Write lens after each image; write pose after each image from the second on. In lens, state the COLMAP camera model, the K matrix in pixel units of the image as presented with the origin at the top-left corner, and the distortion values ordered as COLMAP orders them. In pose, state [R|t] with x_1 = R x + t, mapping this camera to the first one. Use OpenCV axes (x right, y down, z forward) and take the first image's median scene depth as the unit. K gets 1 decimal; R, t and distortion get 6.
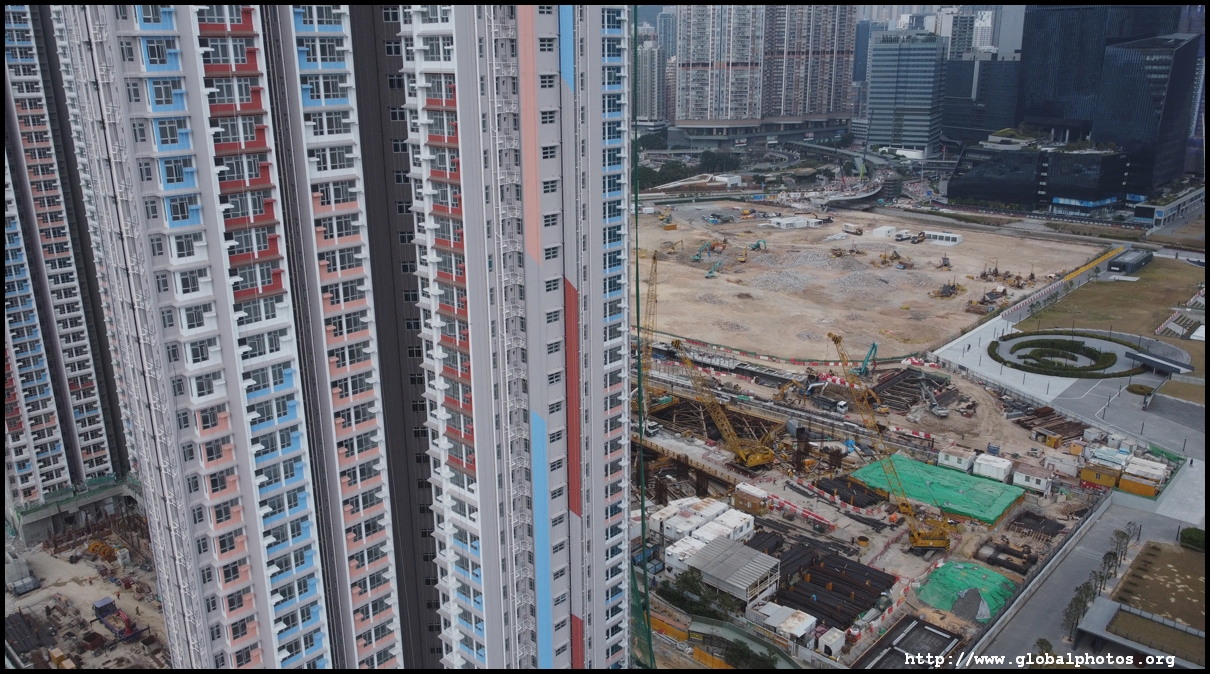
lens RADIAL K [[925.5, 0, 596.1], [0, 925.5, 338.7], [0, 0, 1]] dist [0.004742, -0.007268]
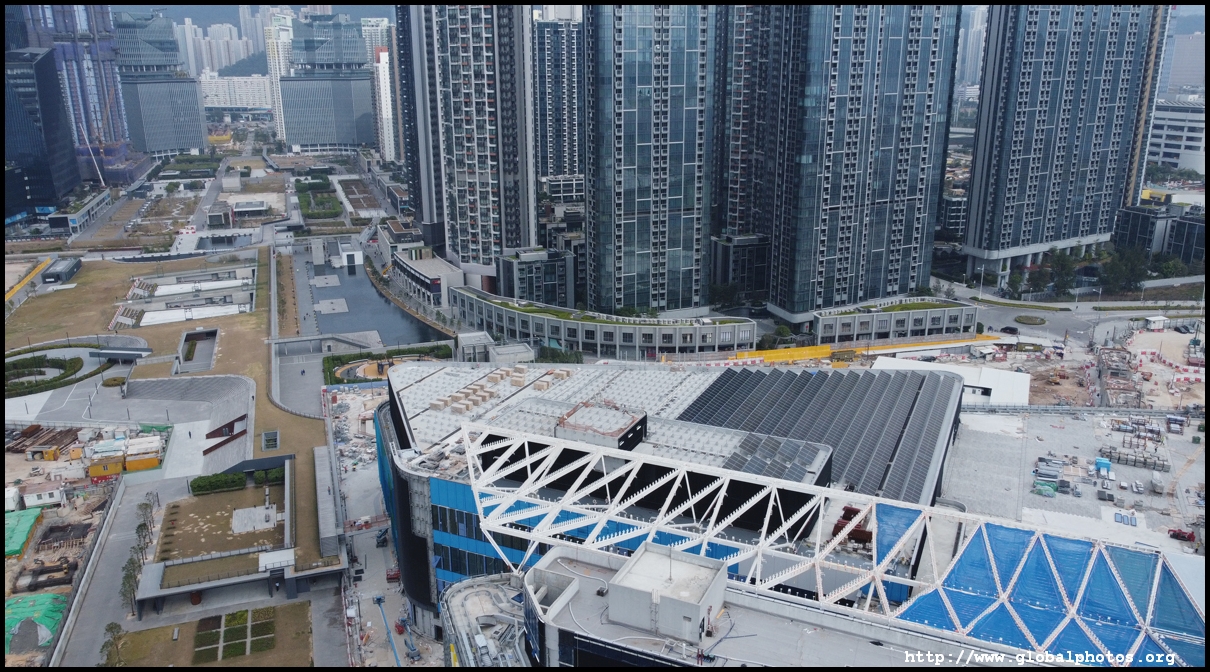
lens RADIAL K [[928.3, 0, 605.0], [0, 928.3, 336.0], [0, 0, 1]] dist [0.002310, -0.000685]
pose [[0.476786, -0.248830, 0.843065, -0.030273], [0.263737, 0.955405, 0.132834, 0.012247], [-0.838522, 0.159014, 0.521149, -0.037010]]
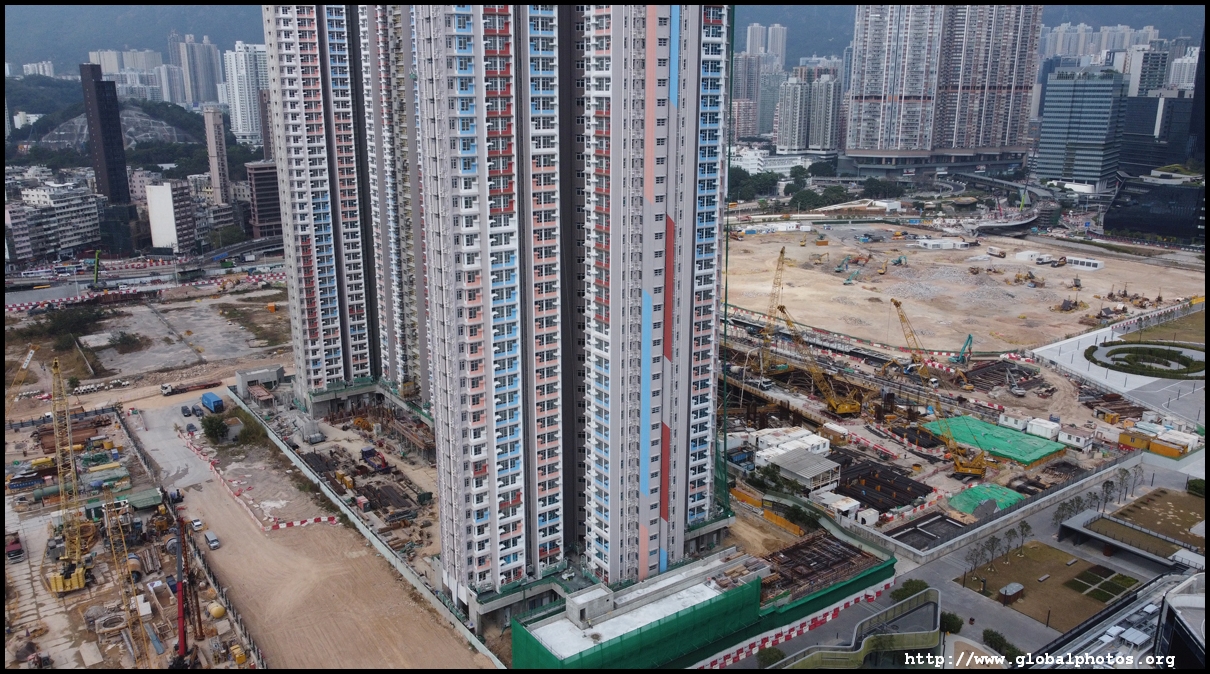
lens RADIAL K [[916.9, 0, 600.2], [0, 916.9, 339.1], [0, 0, 1]] dist [0.002640, -0.005474]
pose [[0.981011, 0.062791, -0.183506, 0.058654], [-0.067889, 0.997458, -0.021628, 0.072172], [0.181681, 0.033675, 0.982781, -0.241068]]
